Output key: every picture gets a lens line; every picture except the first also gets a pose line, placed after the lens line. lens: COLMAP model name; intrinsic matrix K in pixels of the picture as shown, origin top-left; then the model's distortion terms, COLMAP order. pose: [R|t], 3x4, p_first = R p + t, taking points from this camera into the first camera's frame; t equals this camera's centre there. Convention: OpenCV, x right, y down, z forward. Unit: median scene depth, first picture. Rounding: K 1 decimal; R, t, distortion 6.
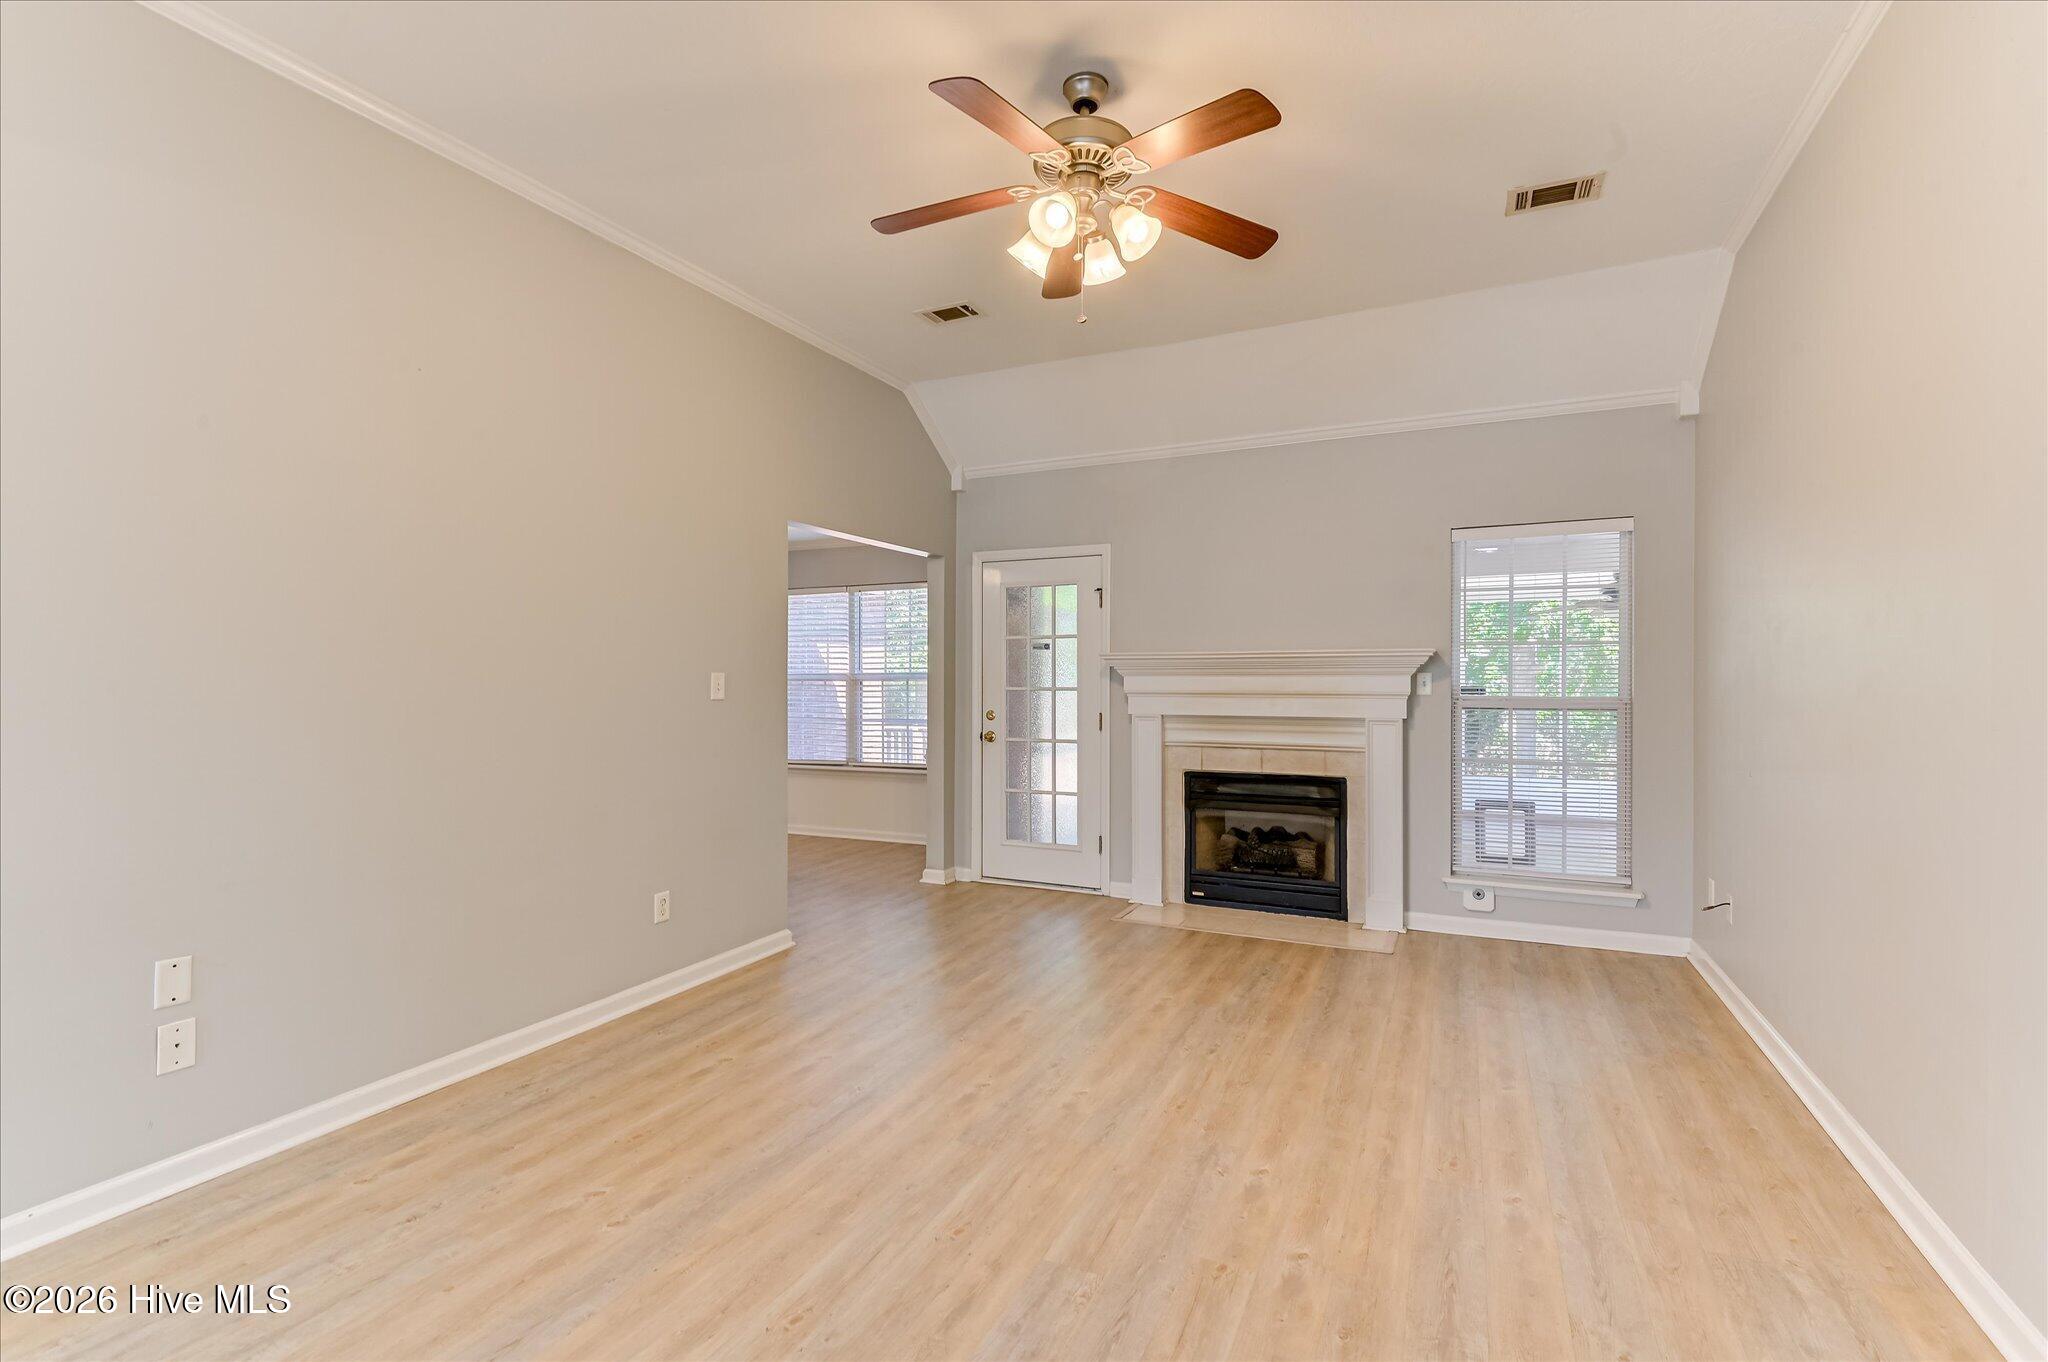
lens RADIAL K [[1000.6, 0, 1027.8], [0, 1000.6, 681.6], [0, 0, 1]] dist [0.018717, -0.031018]
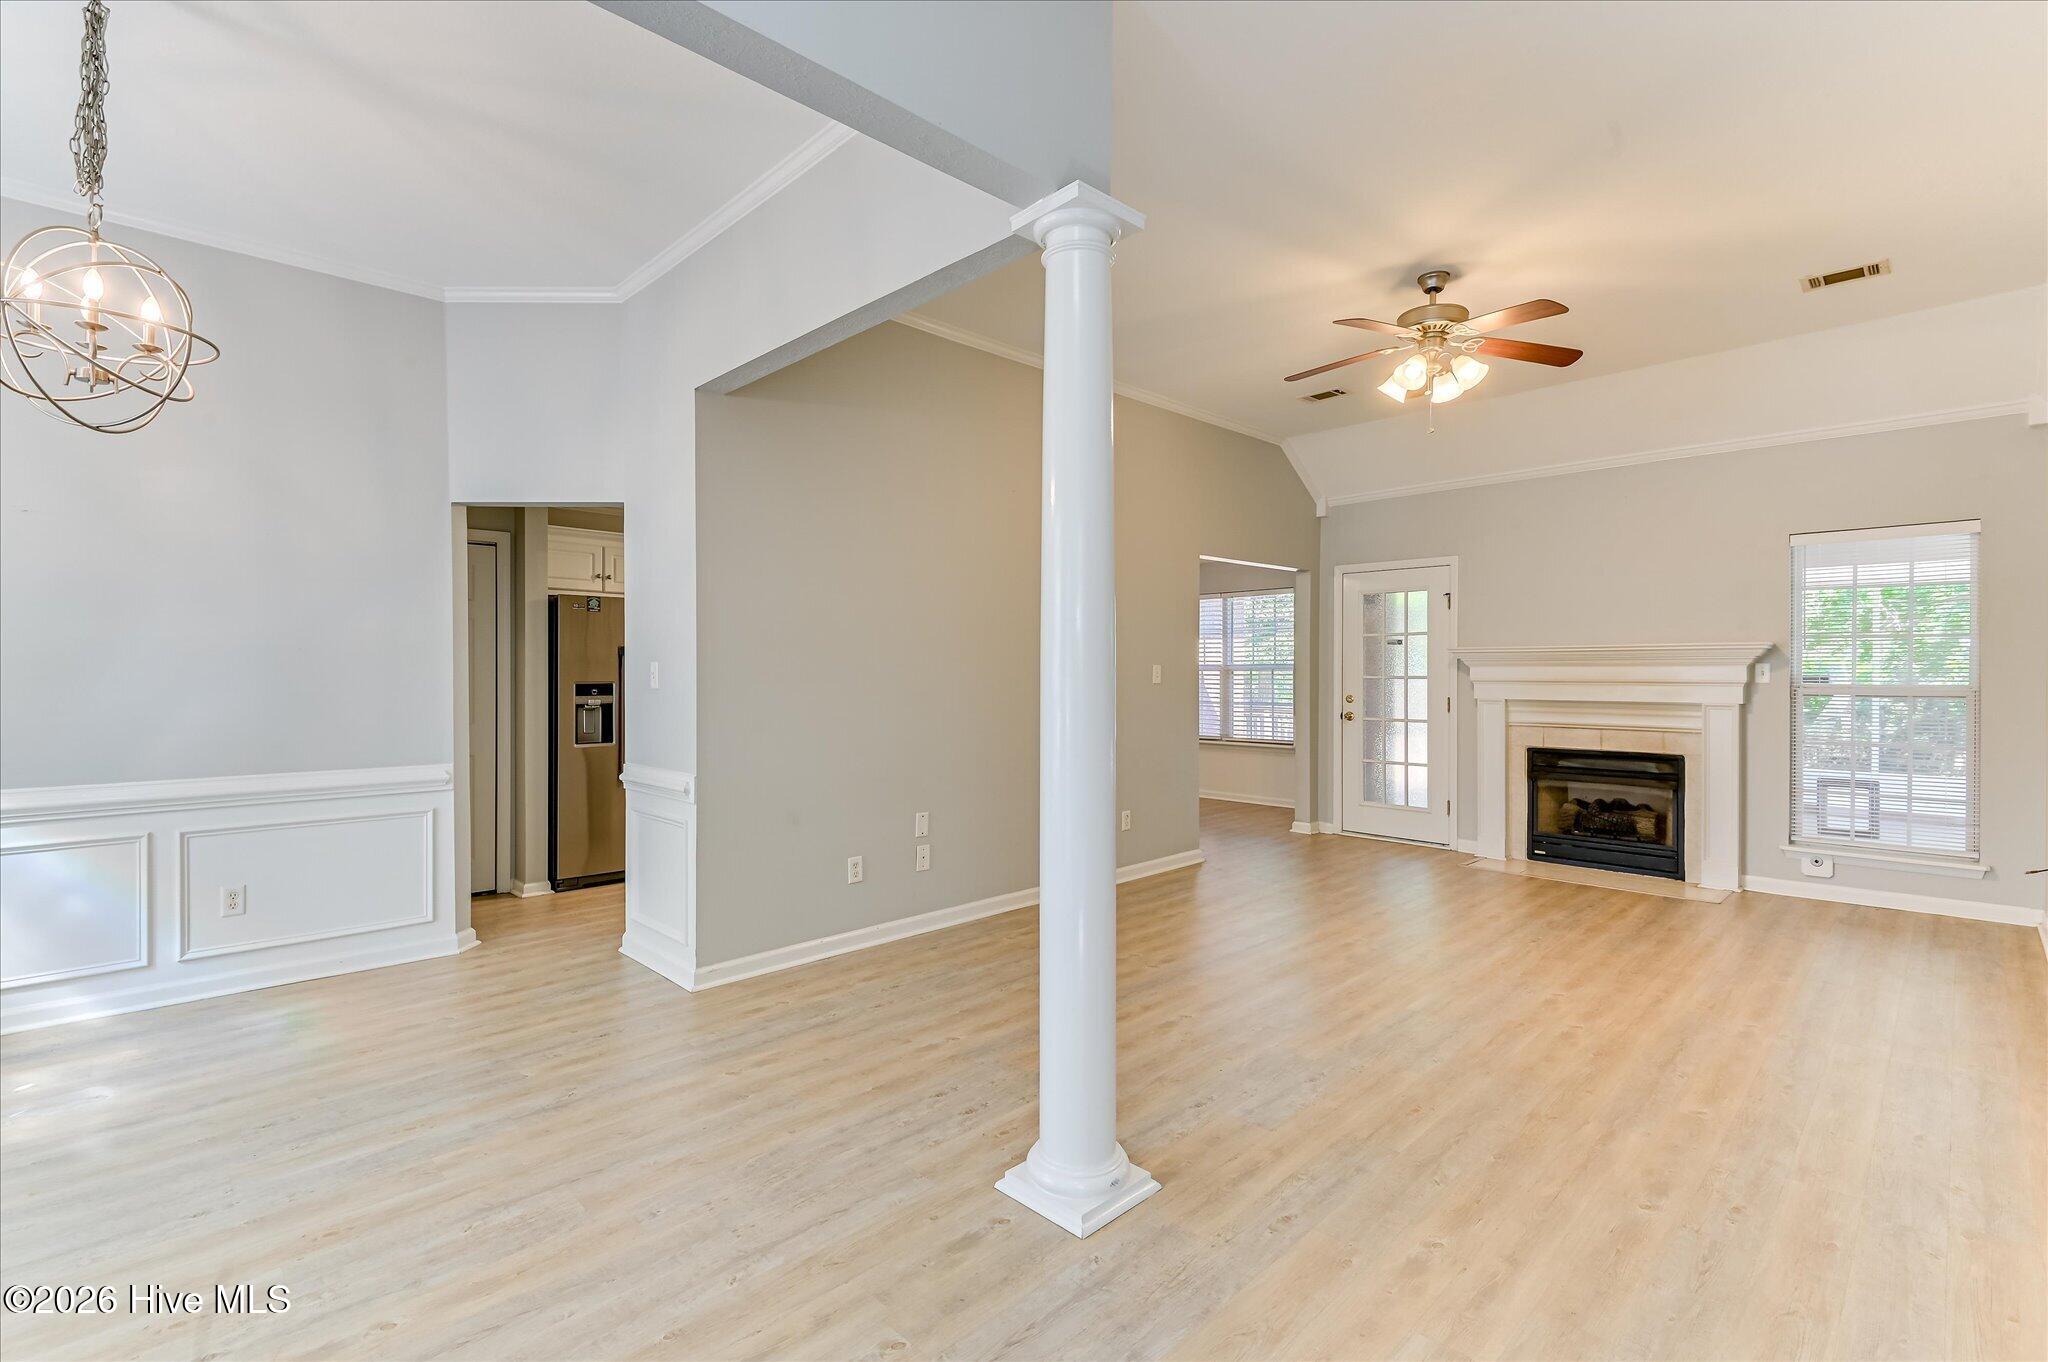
lens RADIAL K [[930.8, 0, 1018.1], [0, 930.8, 673.8], [0, 0, 1]] dist [0.014006, -0.024525]
pose [[0.934206, 0.000845, -0.356732, -0.011568], [0.000087, 0.999997, 0.002595, 0.000118], [0.356733, -0.002456, 0.934203, -0.245121]]
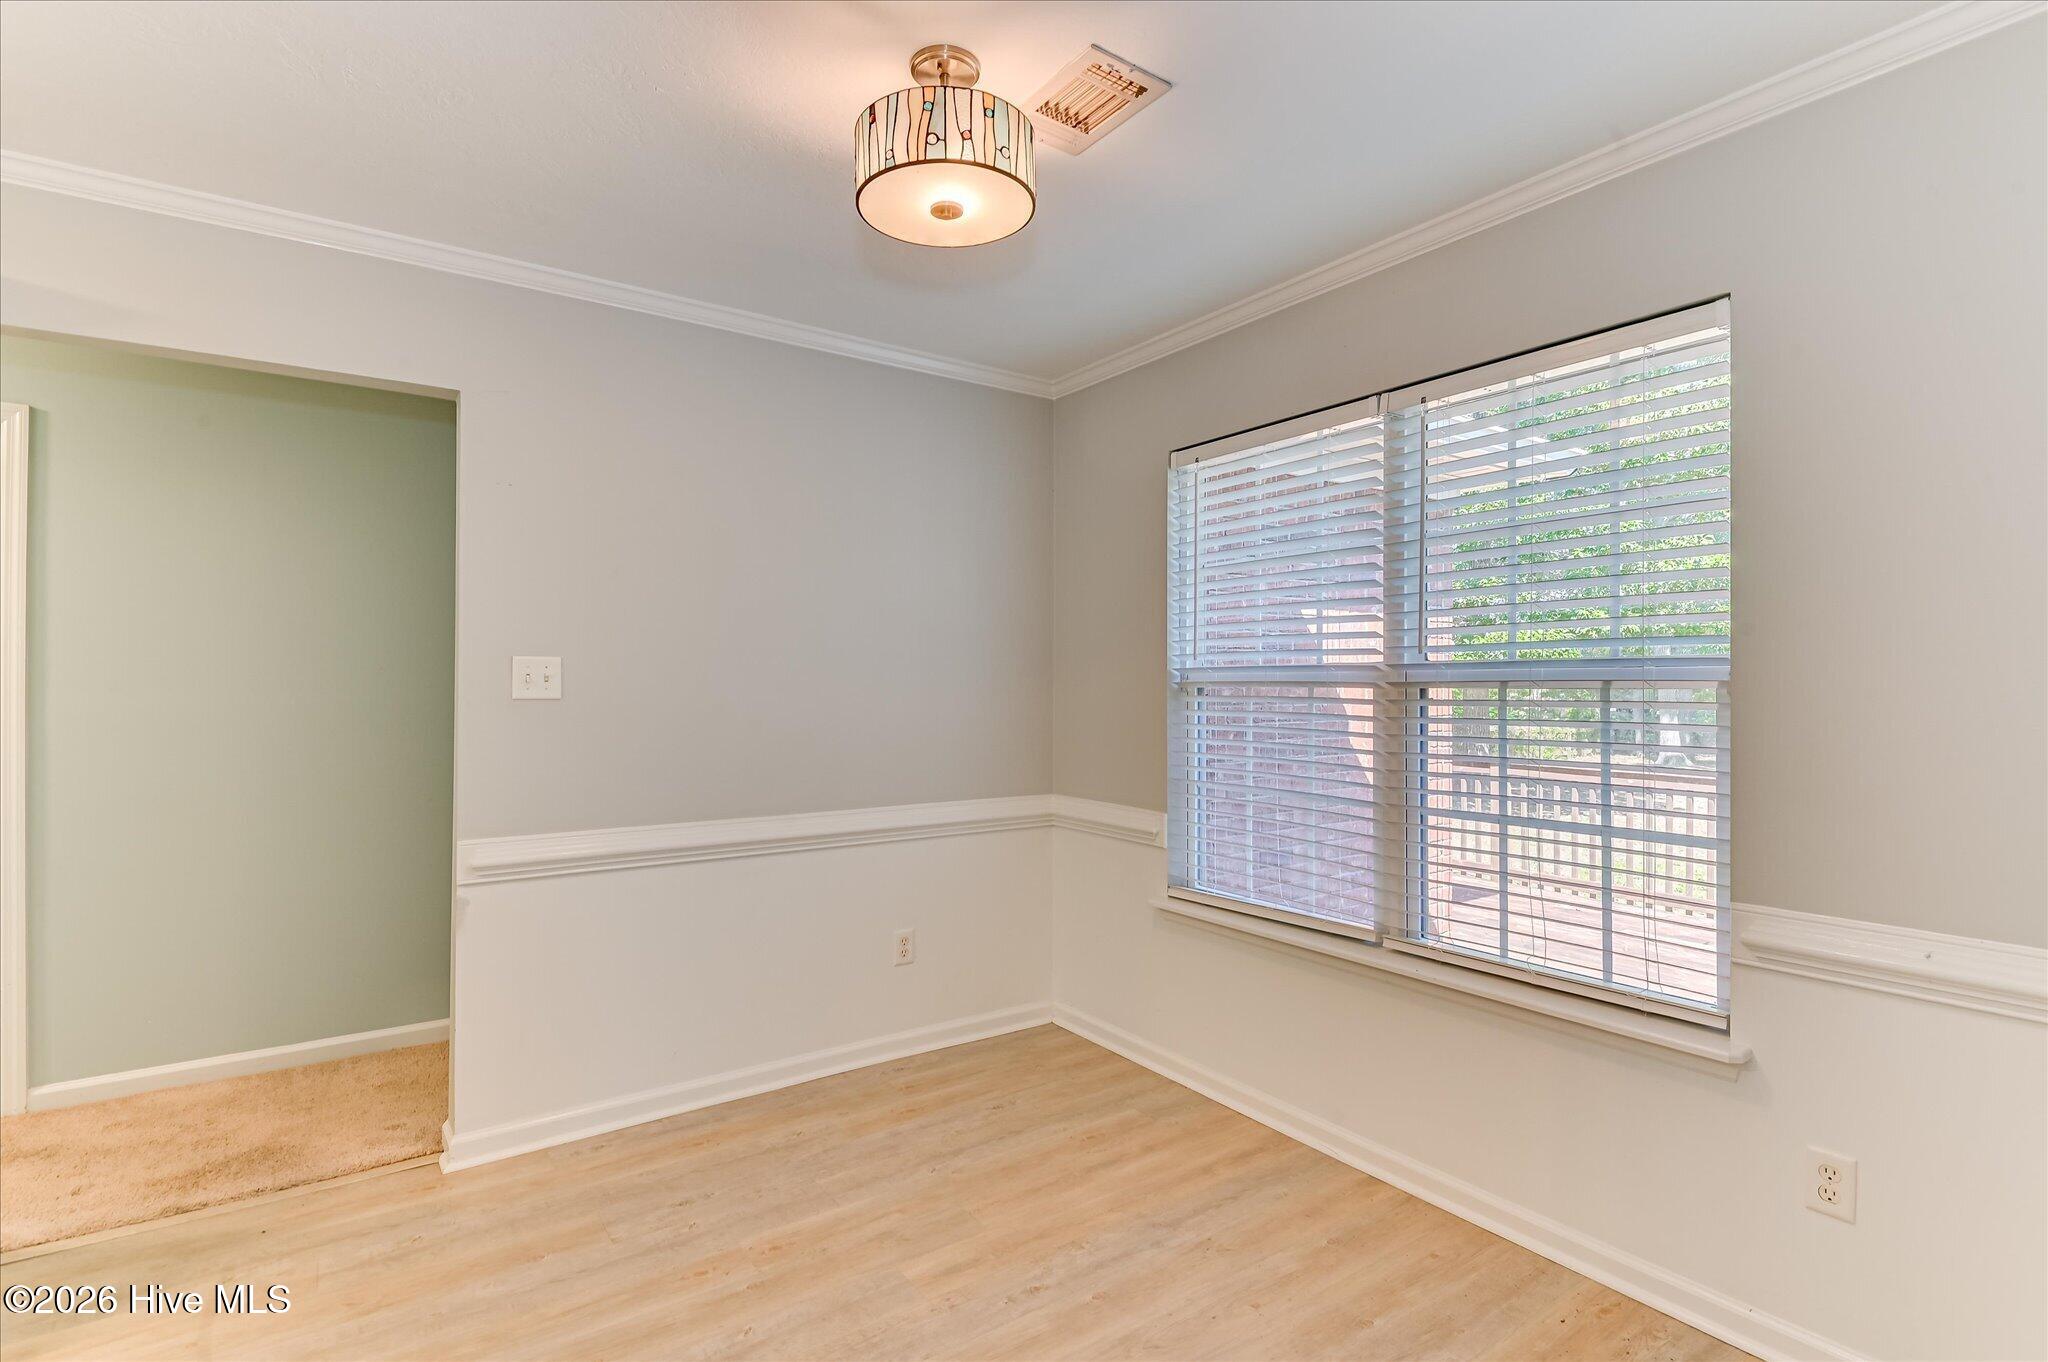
lens RADIAL K [[964.2, 0, 1024.0], [0, 964.2, 681.0], [0, 0, 1]] dist [0.096041, 0.000041]
pose [[0.859632, 0.003135, -0.510905, -0.191852], [-0.005281, 0.999982, -0.002749, -0.002297], [0.510887, 0.005061, 0.859633, 1.096455]]
